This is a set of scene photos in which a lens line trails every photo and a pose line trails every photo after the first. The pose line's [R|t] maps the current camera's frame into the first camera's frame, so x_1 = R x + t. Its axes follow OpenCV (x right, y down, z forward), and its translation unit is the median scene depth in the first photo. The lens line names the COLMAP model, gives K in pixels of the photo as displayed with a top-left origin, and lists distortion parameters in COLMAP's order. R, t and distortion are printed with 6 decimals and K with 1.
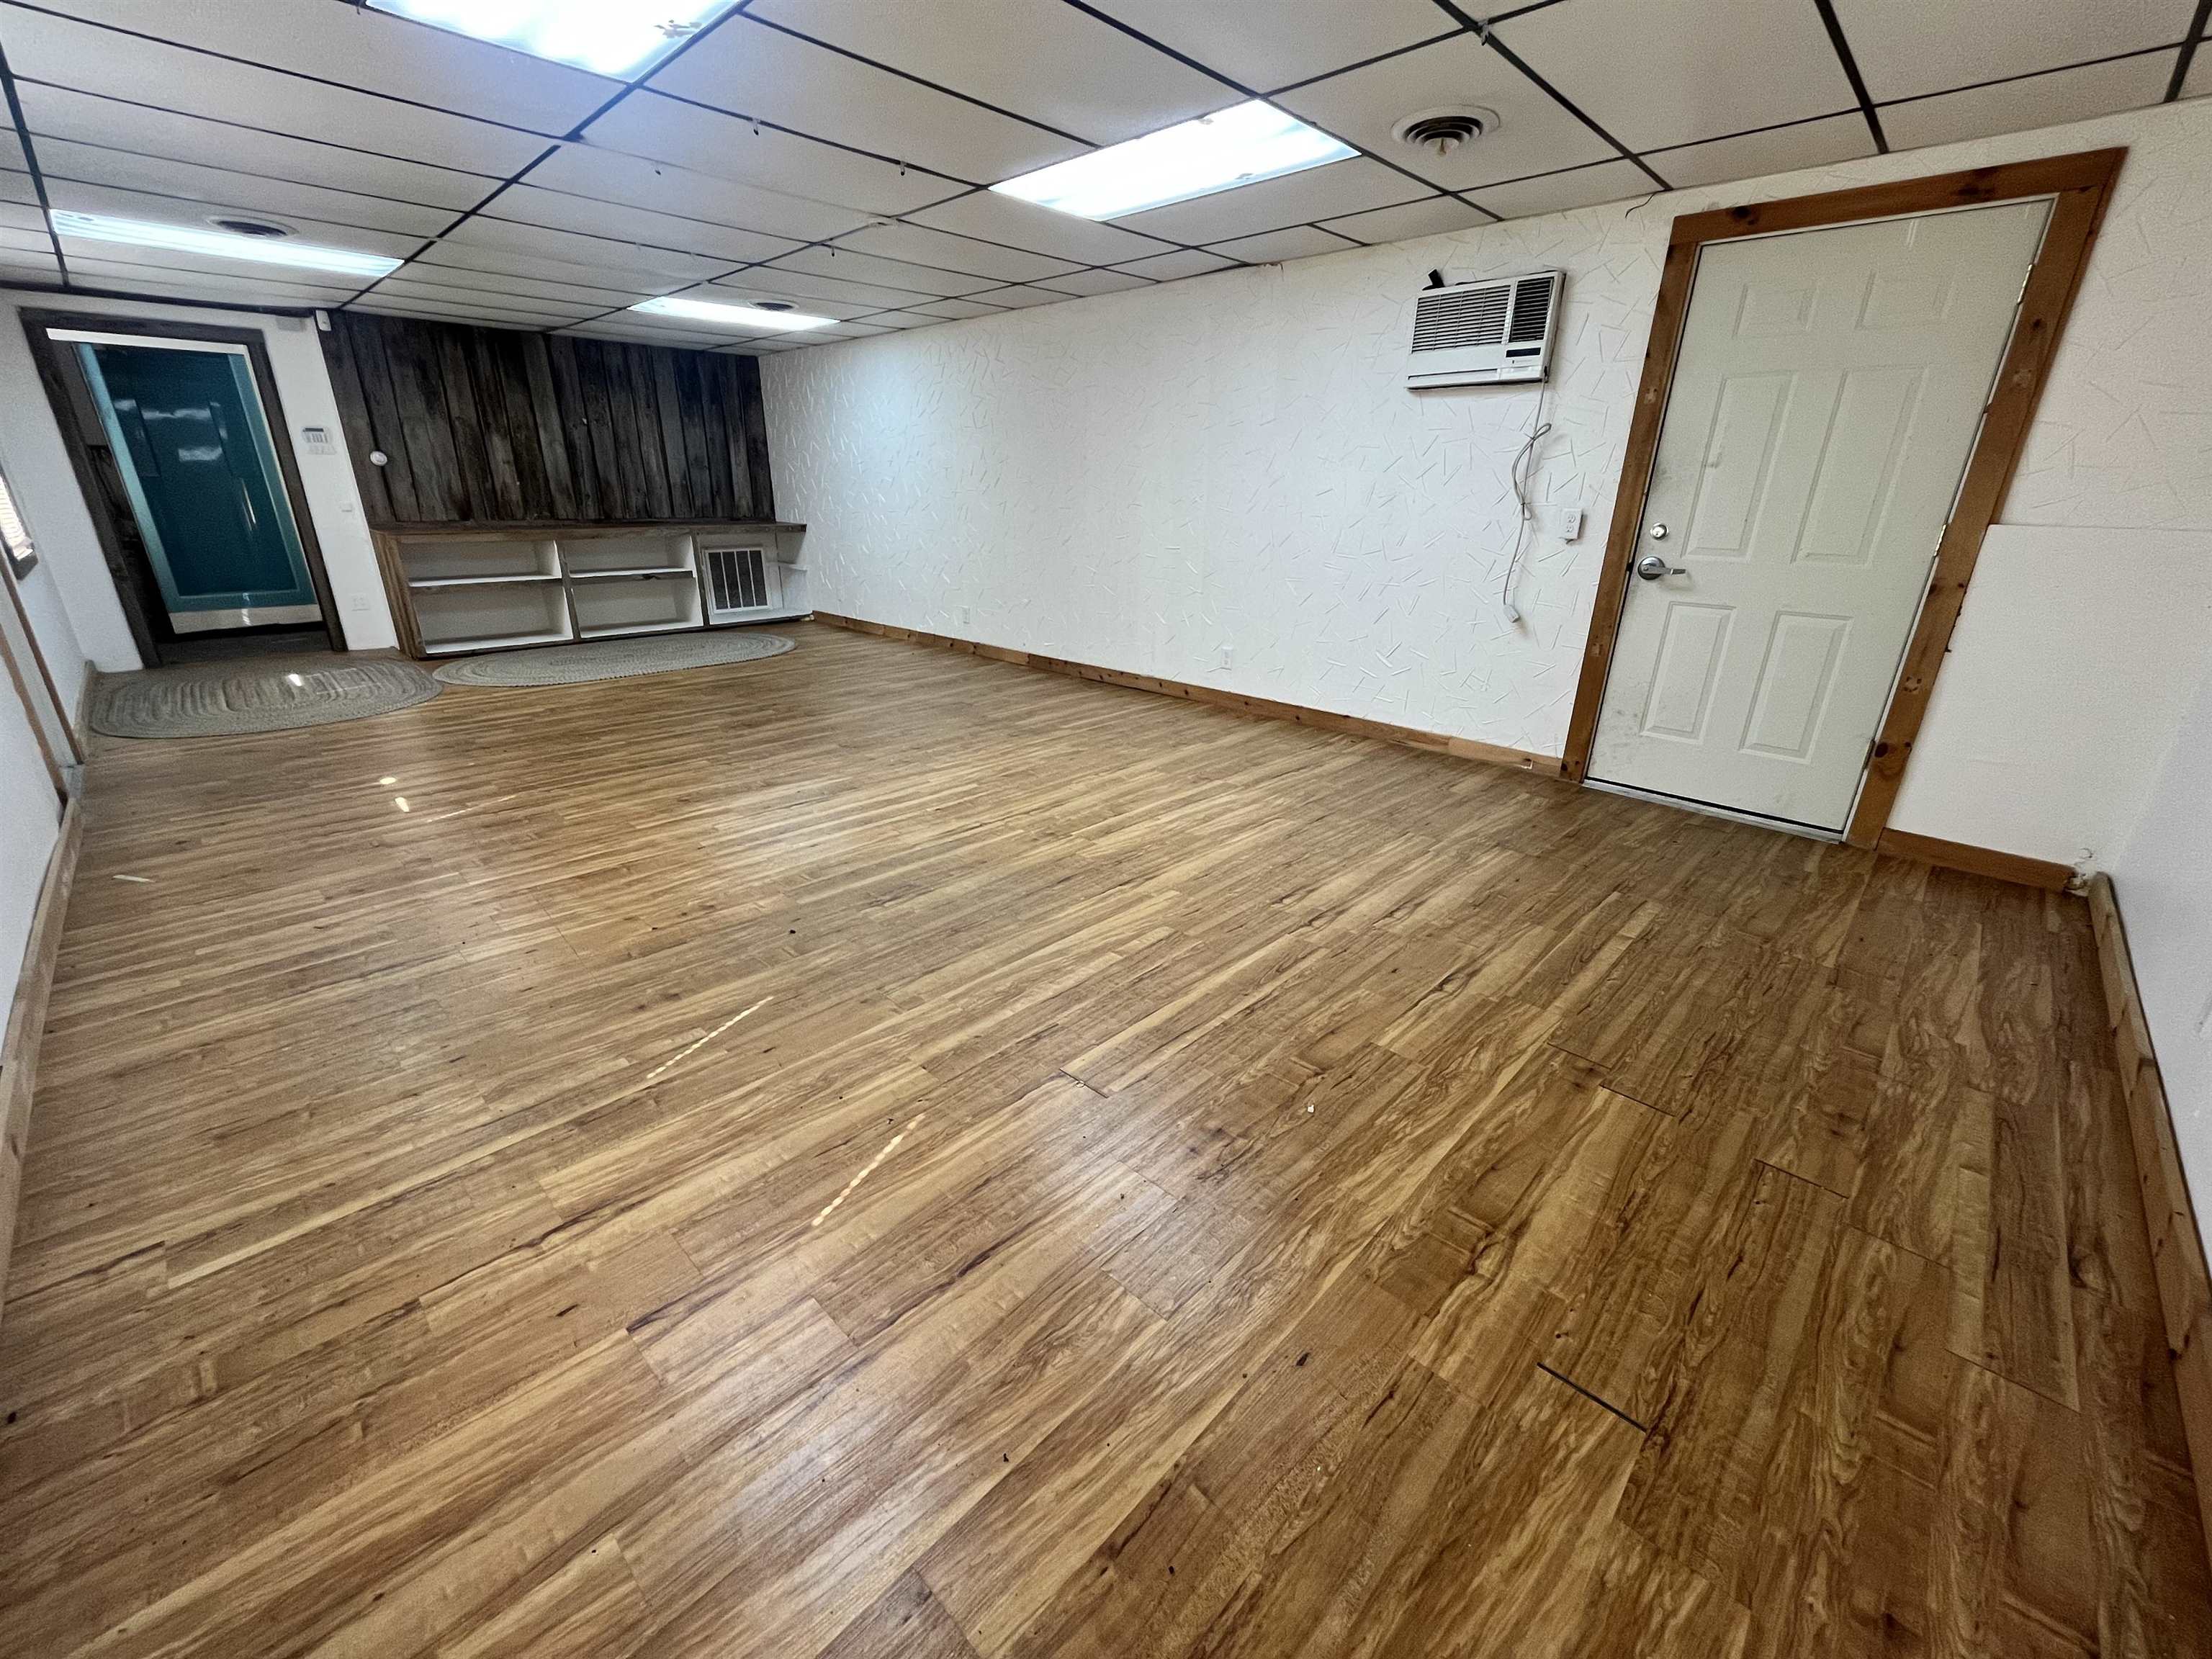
lens RADIAL K [[895.6, 0, 1099.7], [0, 895.6, 827.3], [0, 0, 1]] dist [-0.002824, 0.000015]
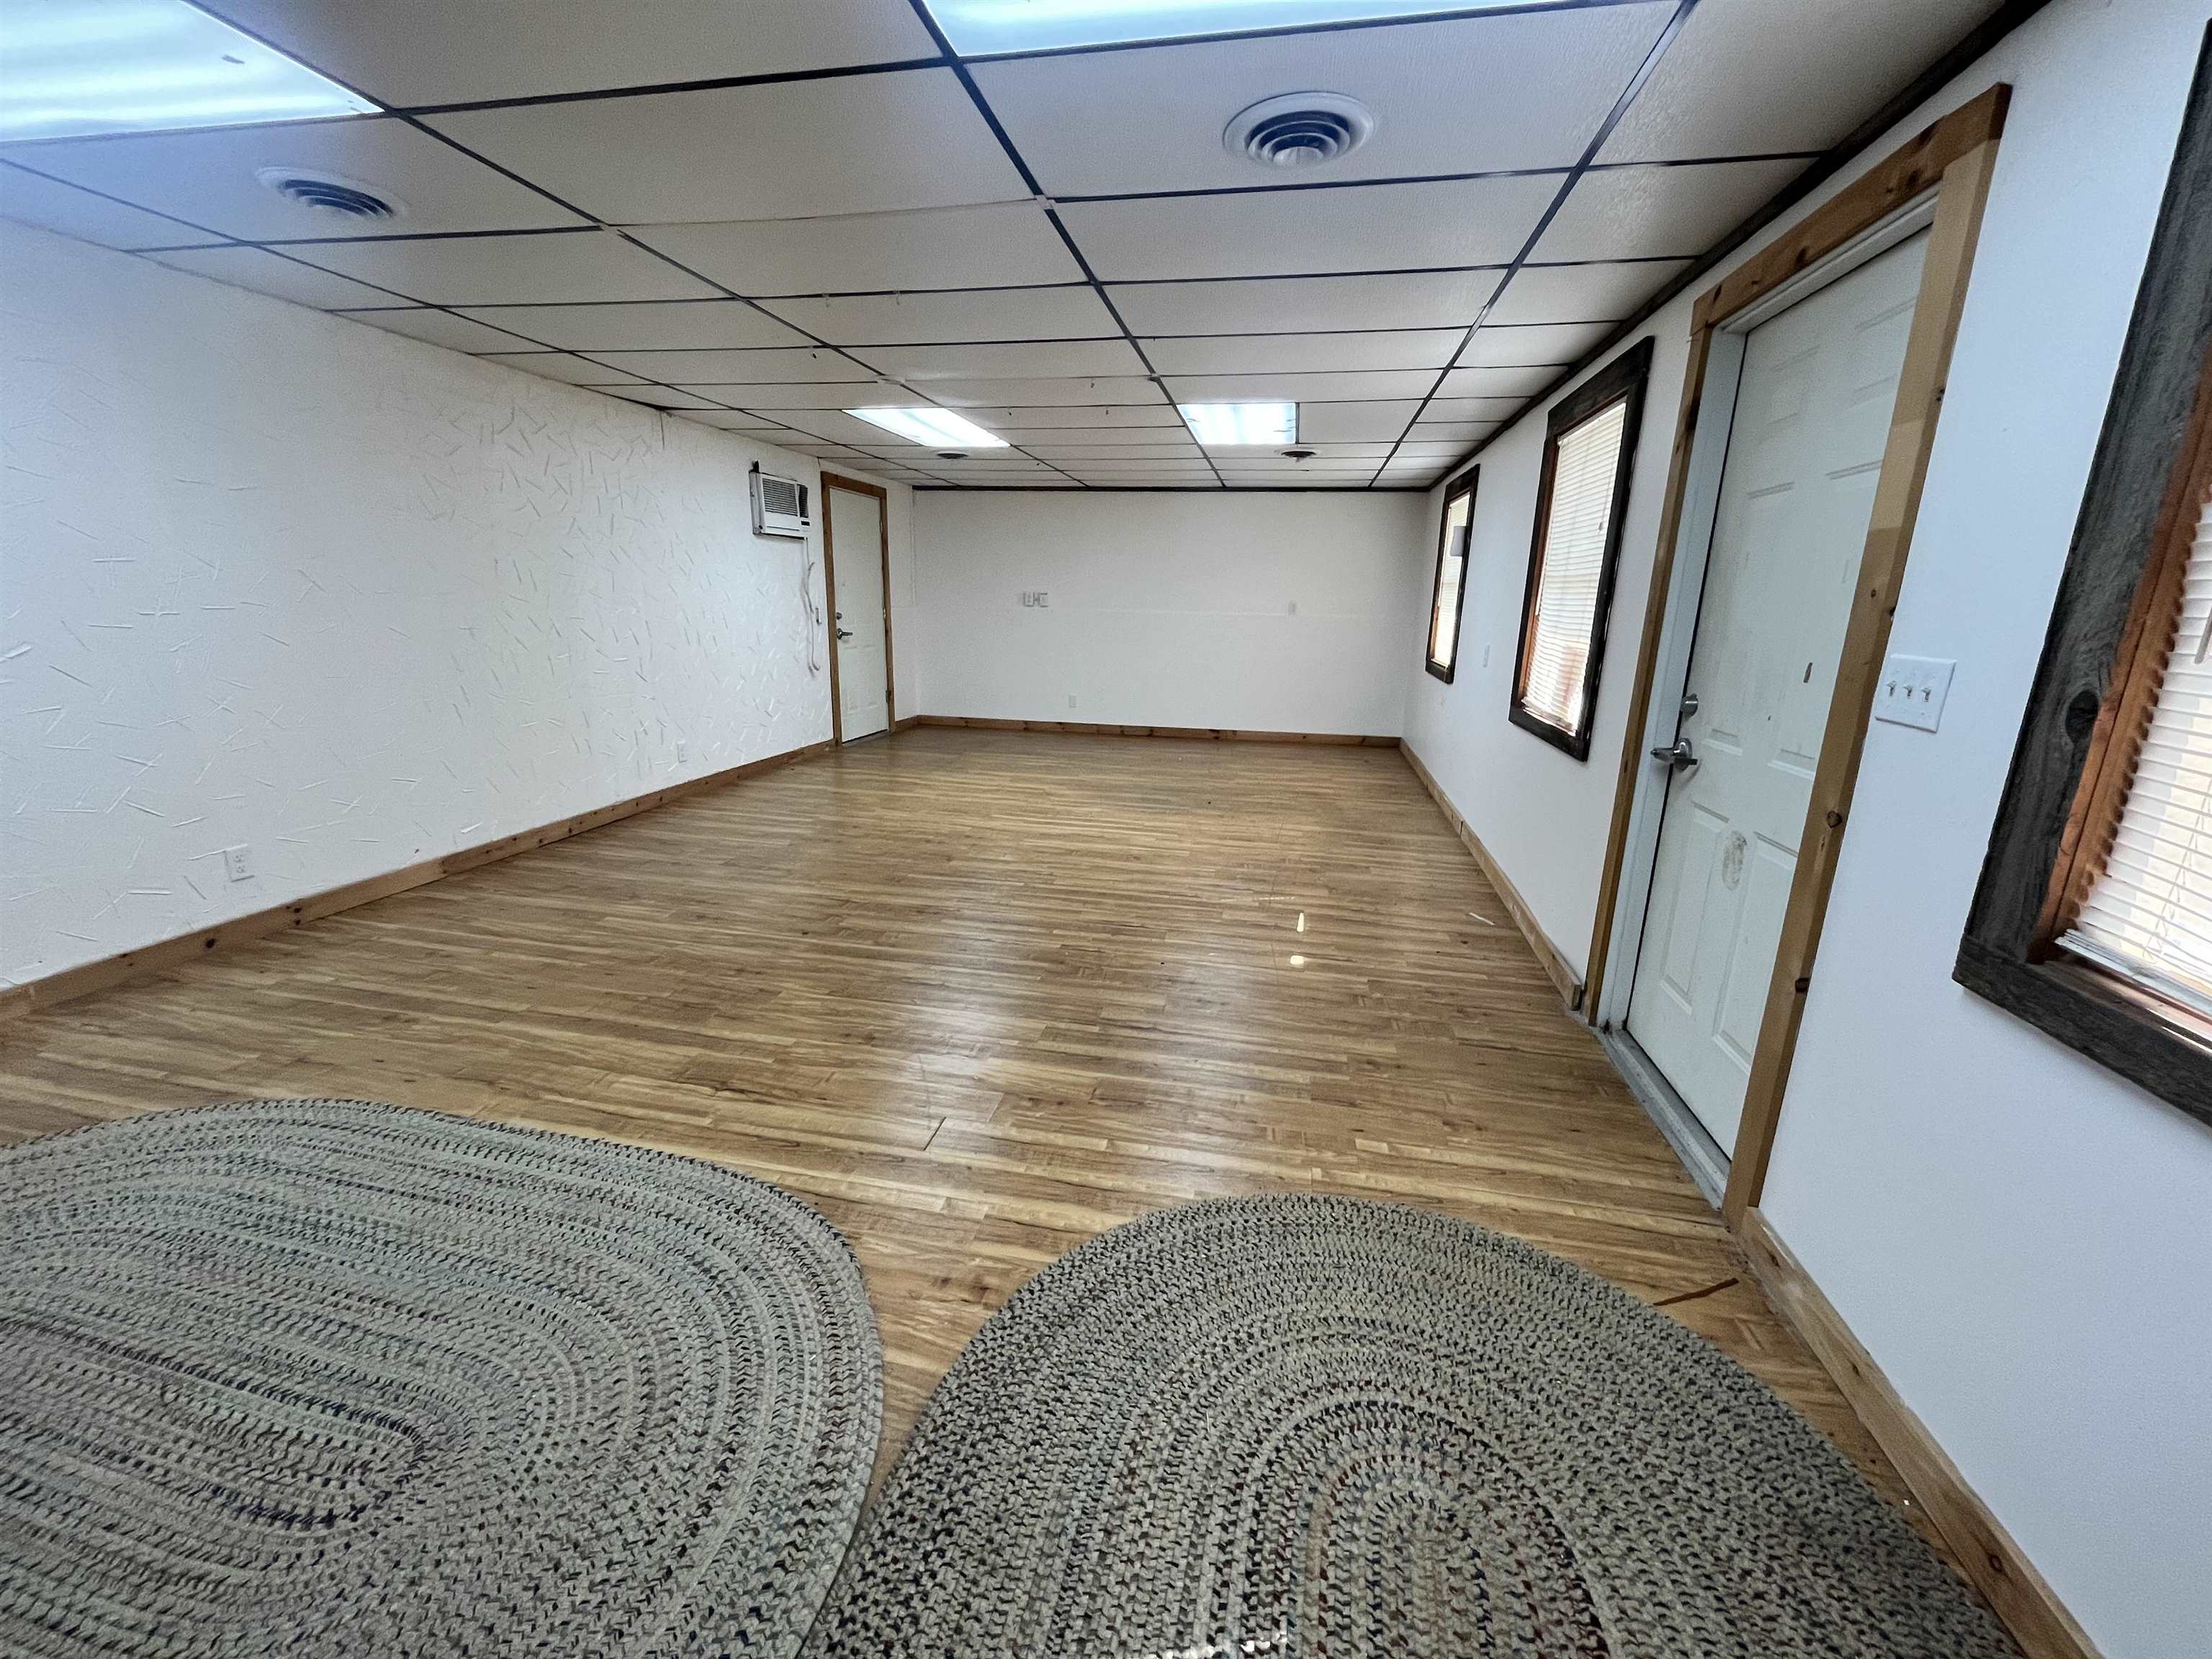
lens RADIAL K [[895.6, 0, 1106.1], [0, 895.6, 828.1], [0, 0, 1]] dist [-0.002824, 0.000015]
pose [[-0.543629, -0.236893, 0.805201, -1.343913], [0.269484, 0.859287, 0.434746, -0.581581], [-0.794887, 0.453329, -0.403295, 1.417084]]
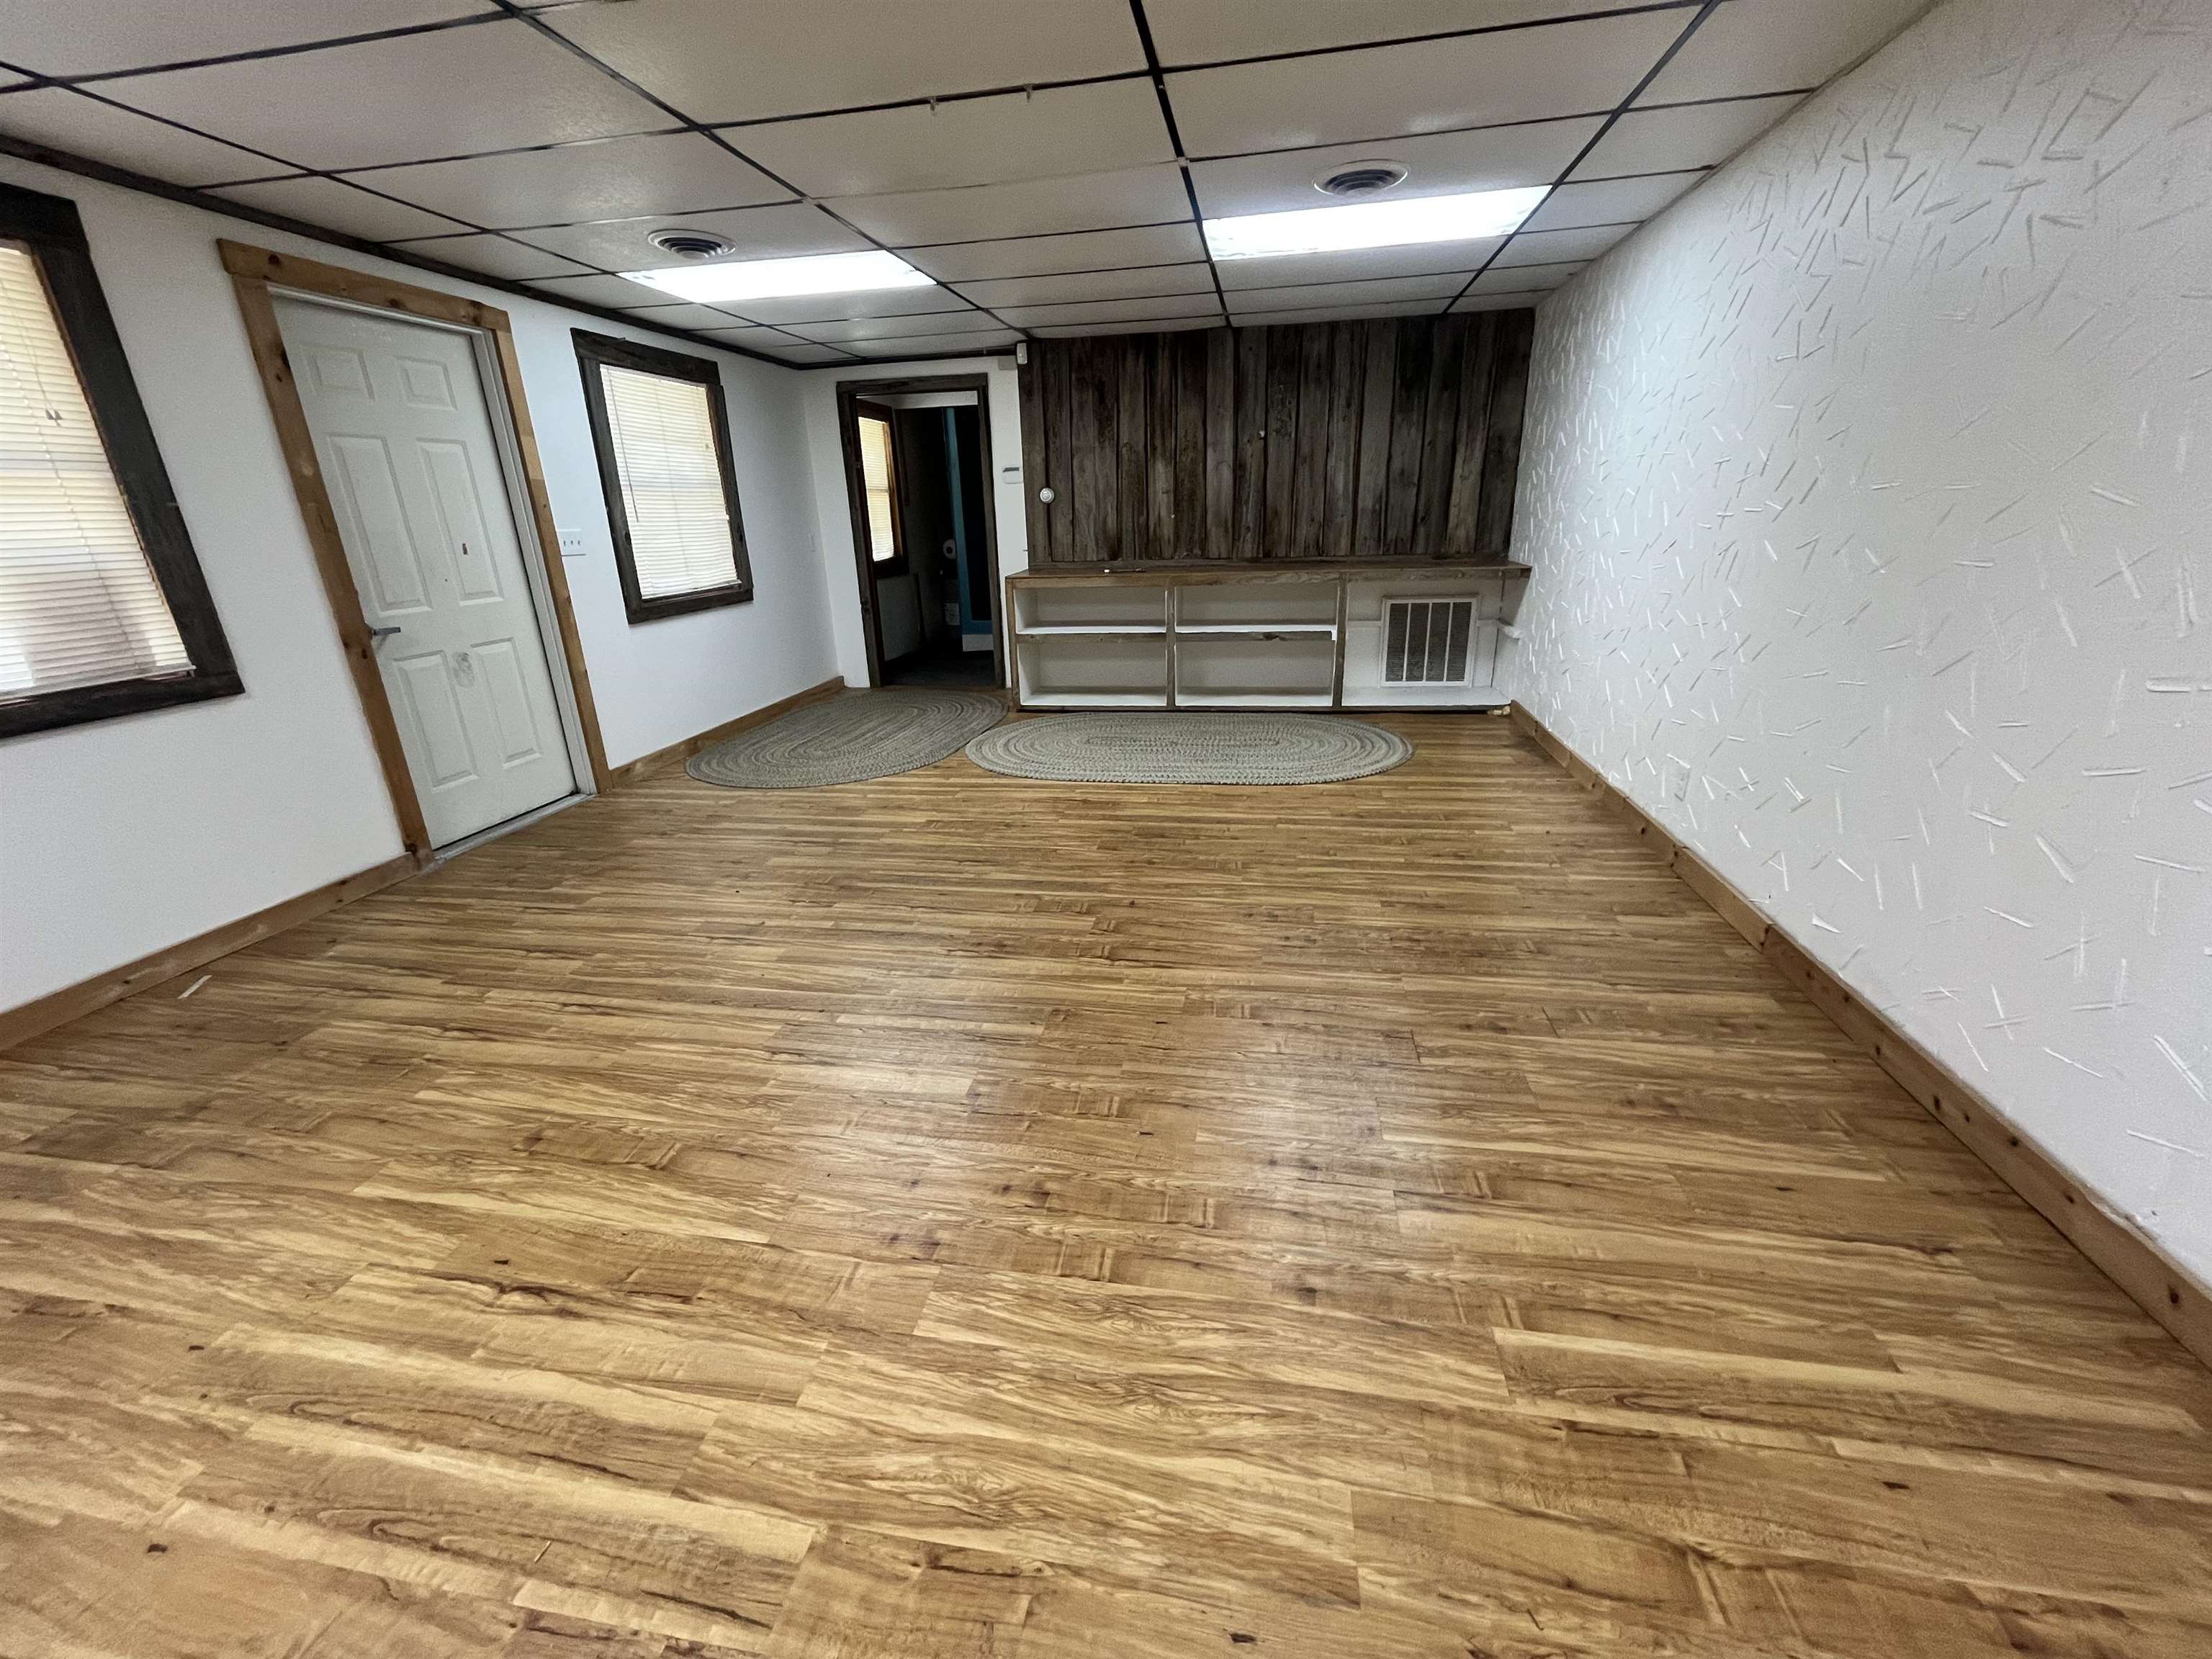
lens RADIAL K [[895.6, 0, 1103.8], [0, 895.6, 827.8], [0, 0, 1]] dist [-0.002824, 0.000015]
pose [[0.558545, 0.250911, -0.790614, 0.092740], [-0.259263, 0.958205, 0.120937, -0.335349], [0.787915, 0.137428, 0.600253, 0.858255]]
